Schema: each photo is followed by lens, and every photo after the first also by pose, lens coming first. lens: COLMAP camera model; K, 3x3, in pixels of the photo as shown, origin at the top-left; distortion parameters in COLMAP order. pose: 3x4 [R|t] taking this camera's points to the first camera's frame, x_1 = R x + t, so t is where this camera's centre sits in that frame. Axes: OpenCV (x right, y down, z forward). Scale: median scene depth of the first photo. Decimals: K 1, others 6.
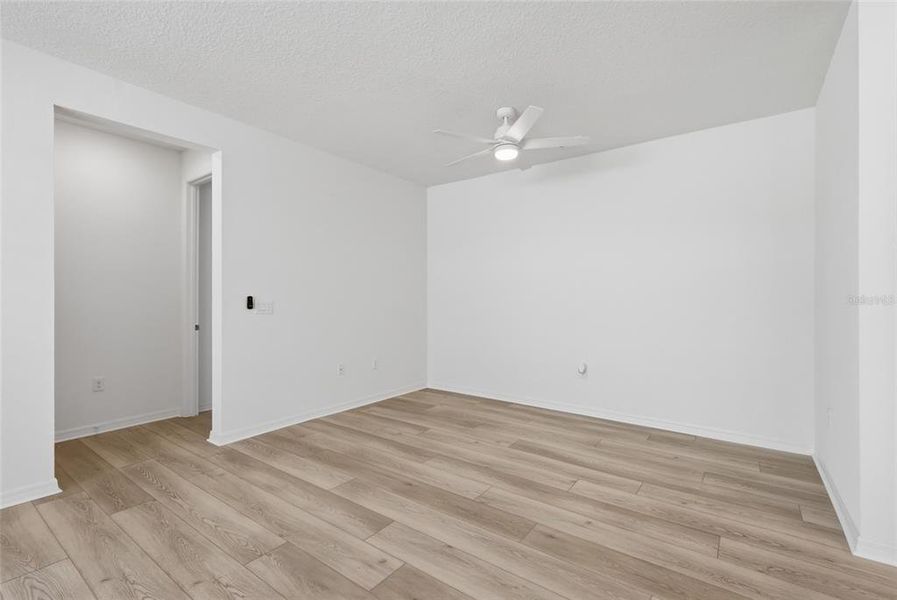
lens RADIAL K [[408.2, 0, 448.5], [0, 408.2, 300.0], [0, 0, 1]] dist [-0.000487, 0.000010]
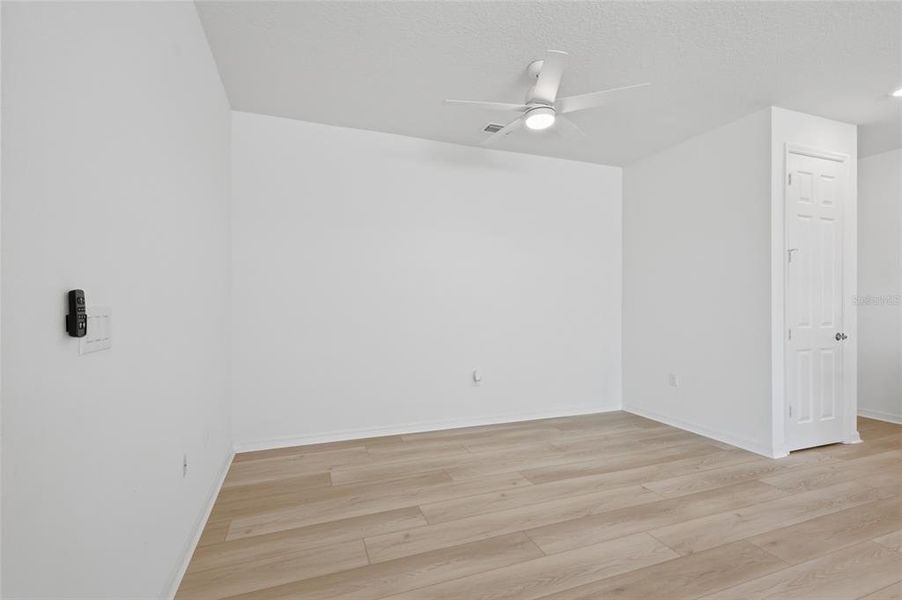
lens RADIAL K [[415.3, 0, 452.3], [0, 415.3, 295.3], [0, 0, 1]] dist [0.002423, 0.000031]
pose [[0.548618, 0.006677, 0.836046, -0.696054], [0.006907, 0.999898, -0.012518, -0.001007], [-0.836045, 0.012642, 0.548516, 0.760362]]
